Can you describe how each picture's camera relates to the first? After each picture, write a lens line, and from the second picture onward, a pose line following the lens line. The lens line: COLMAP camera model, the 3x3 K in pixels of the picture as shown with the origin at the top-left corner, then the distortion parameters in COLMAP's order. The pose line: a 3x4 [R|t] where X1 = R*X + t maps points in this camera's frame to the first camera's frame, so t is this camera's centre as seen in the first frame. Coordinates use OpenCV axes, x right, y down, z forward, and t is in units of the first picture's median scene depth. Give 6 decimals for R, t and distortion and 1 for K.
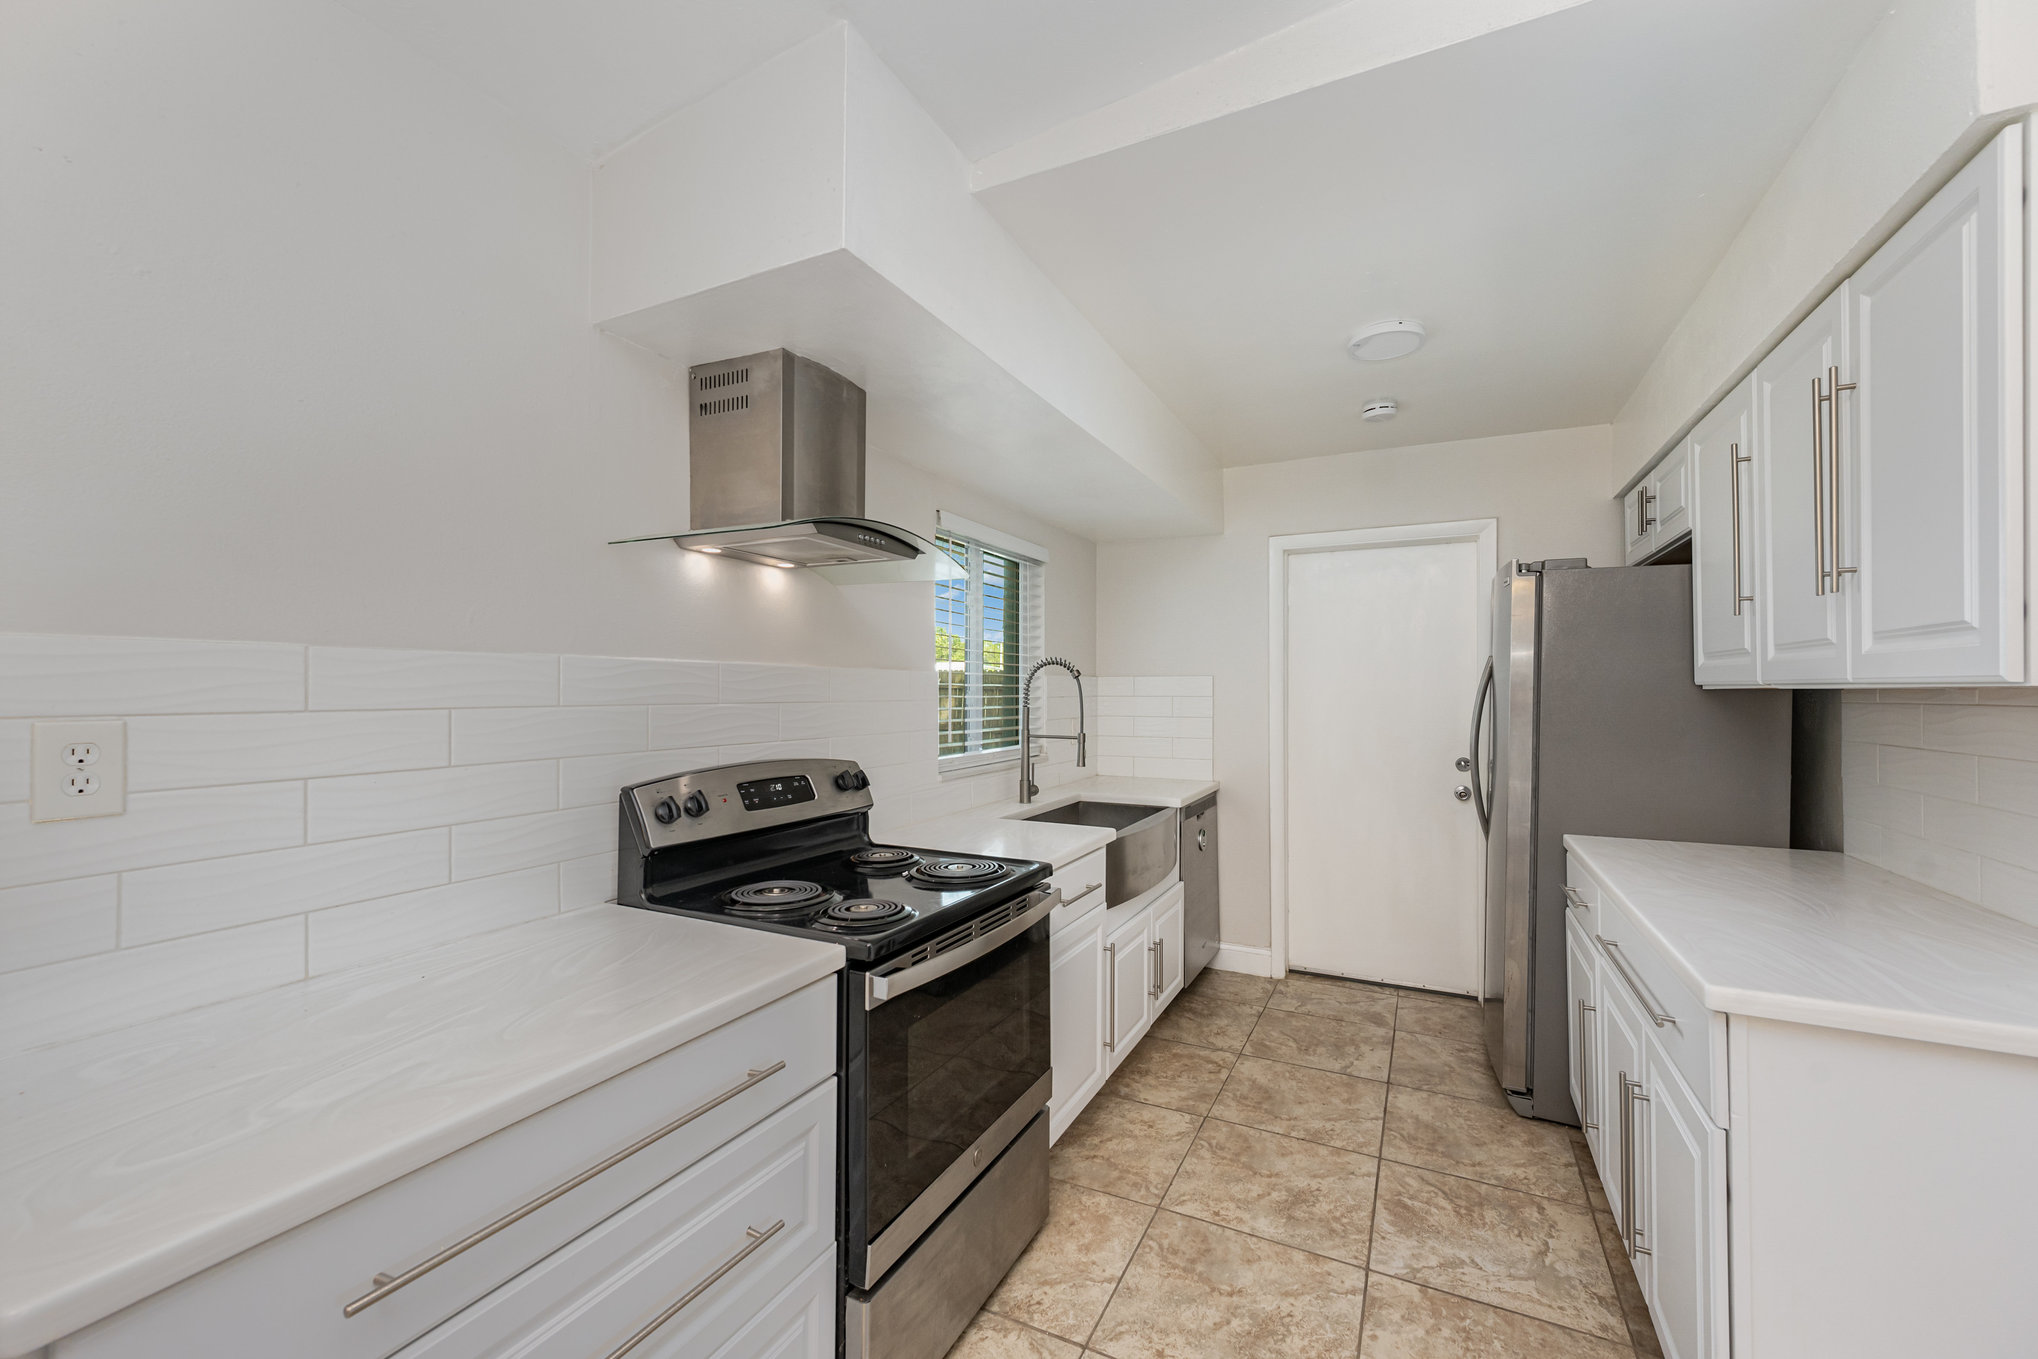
lens RADIAL K [[808.3, 0, 1026.1], [0, 808.3, 680.5], [0, 0, 1]] dist [0.002588, -0.000337]
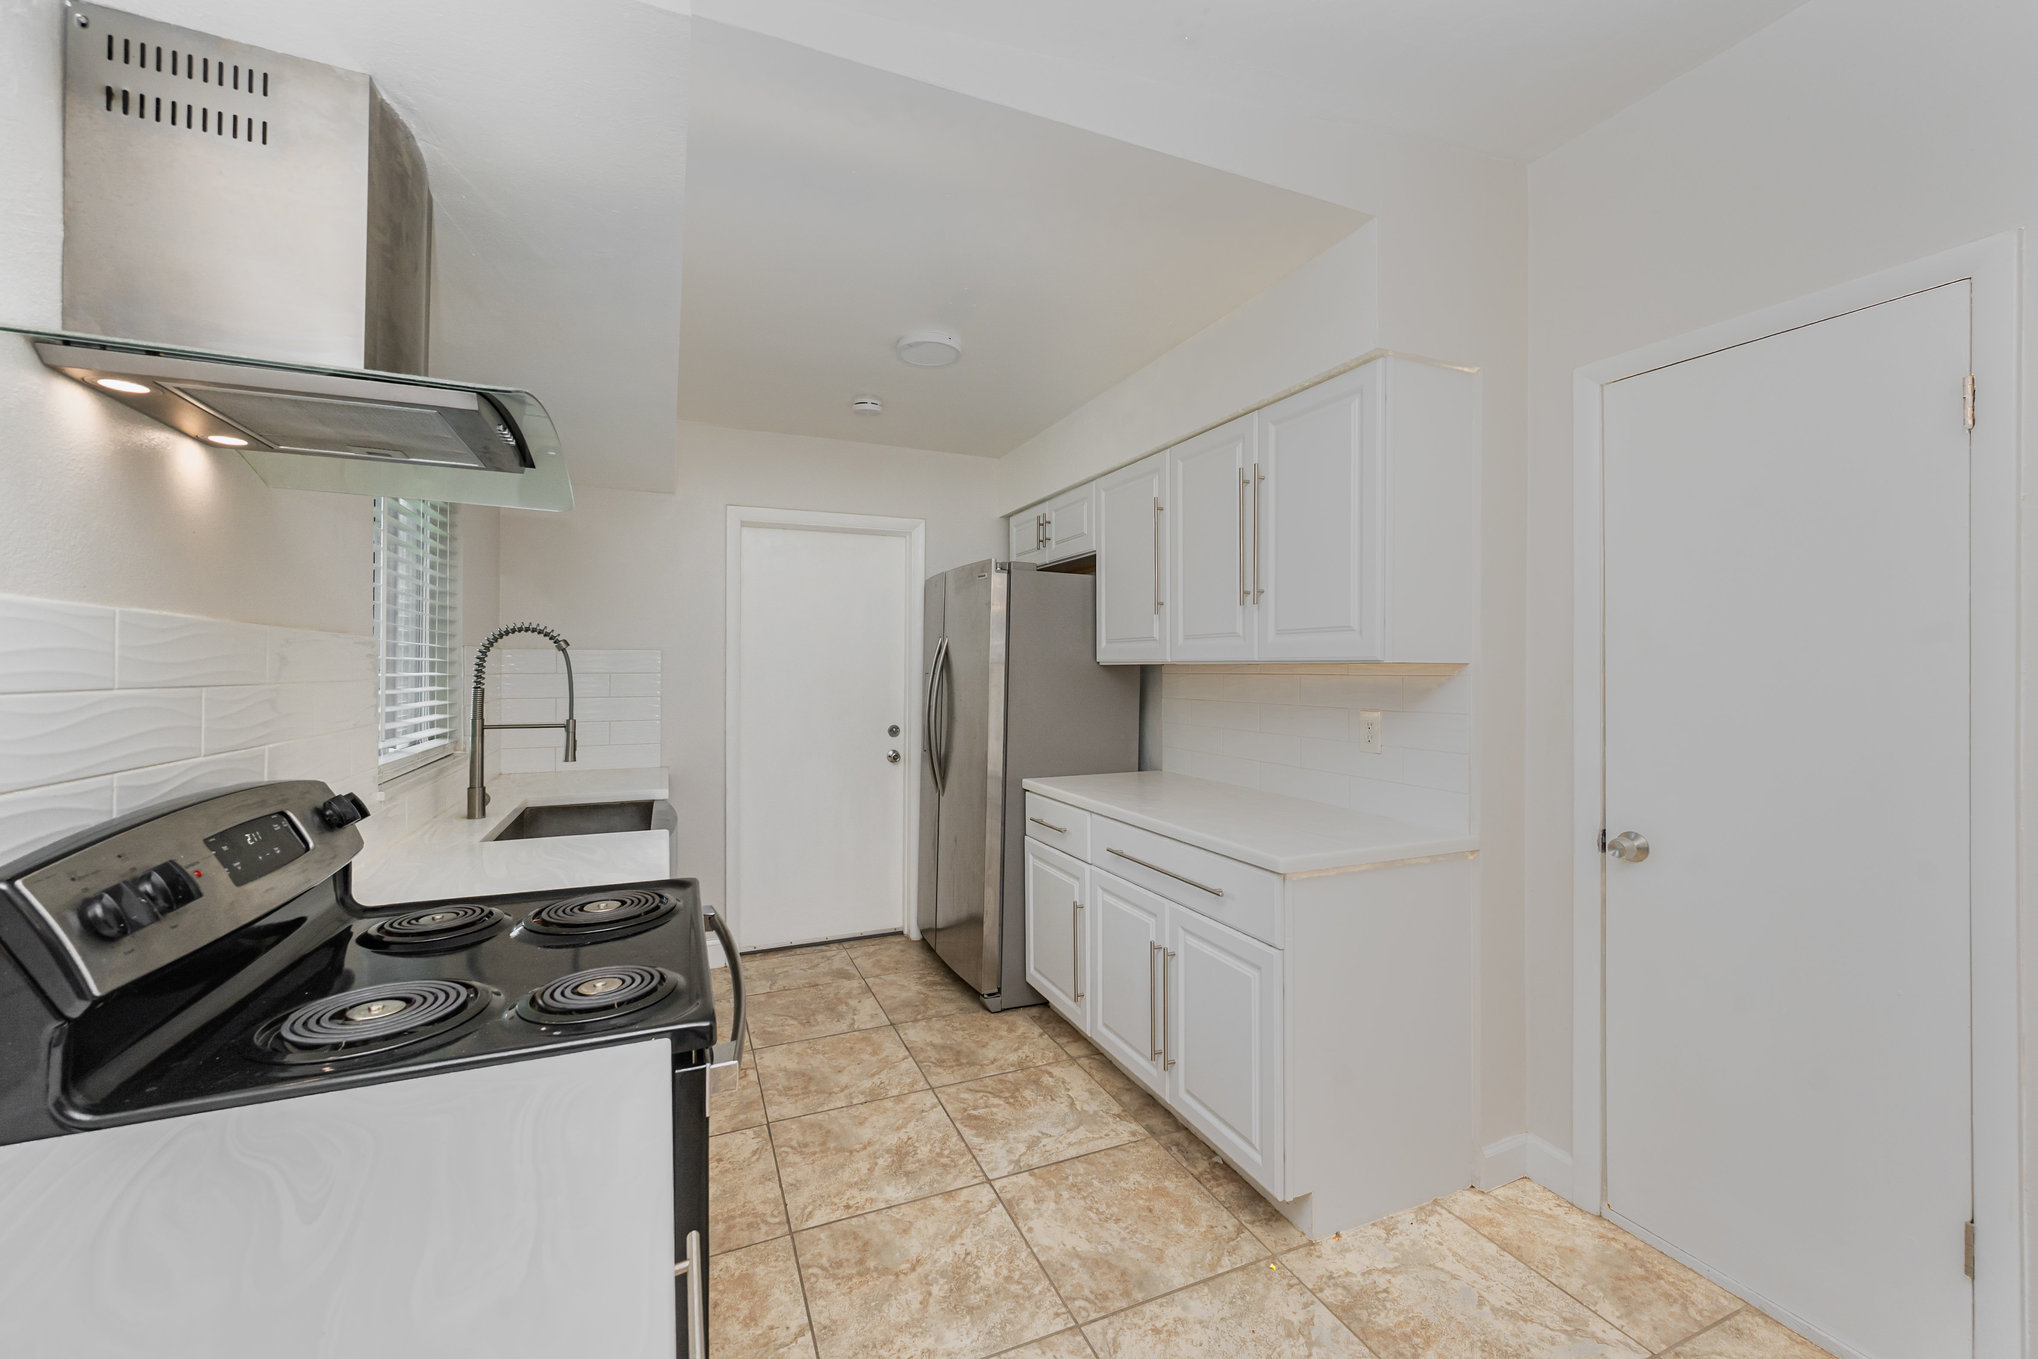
lens RADIAL K [[808.3, 0, 1006.1], [0, 808.3, 660.0], [0, 0, 1]] dist [0.002588, -0.000337]
pose [[0.652474, 0.006276, 0.757785, -0.360841], [-0.008791, 0.999961, -0.000712, 0.005116], [-0.757760, -0.006197, 0.652504, 0.220404]]
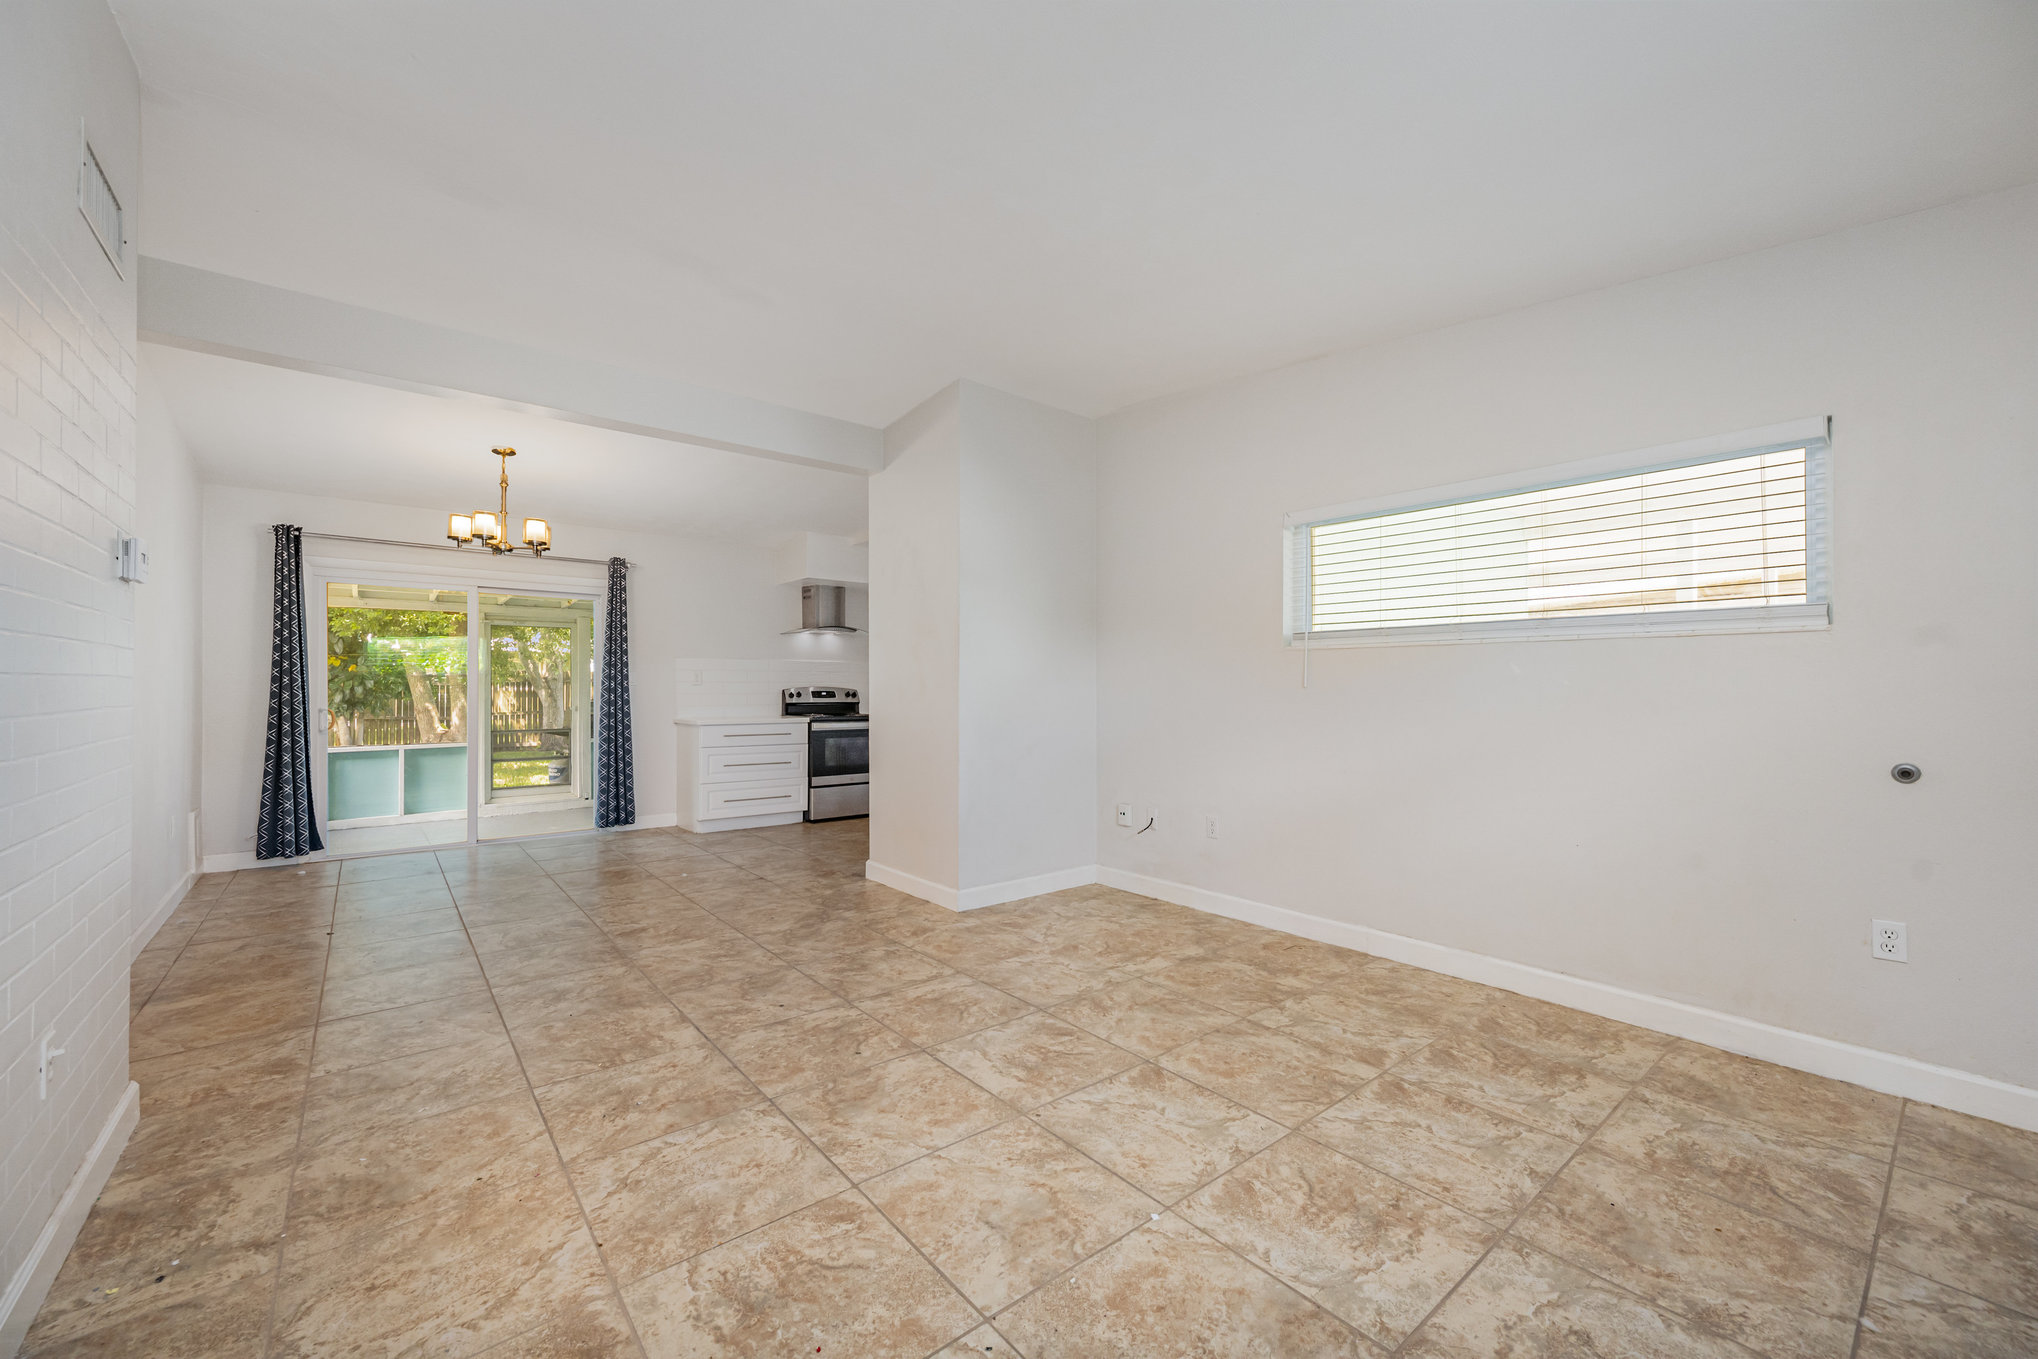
lens RADIAL K [[808.3, 0, 1038.6], [0, 808.3, 682.2], [0, 0, 1]] dist [0.002588, -0.000337]
pose [[0.911907, -0.003617, -0.410381, 2.005370], [0.005540, 0.999979, 0.003497, 0.065759], [0.410360, -0.005462, 0.911907, -1.899813]]
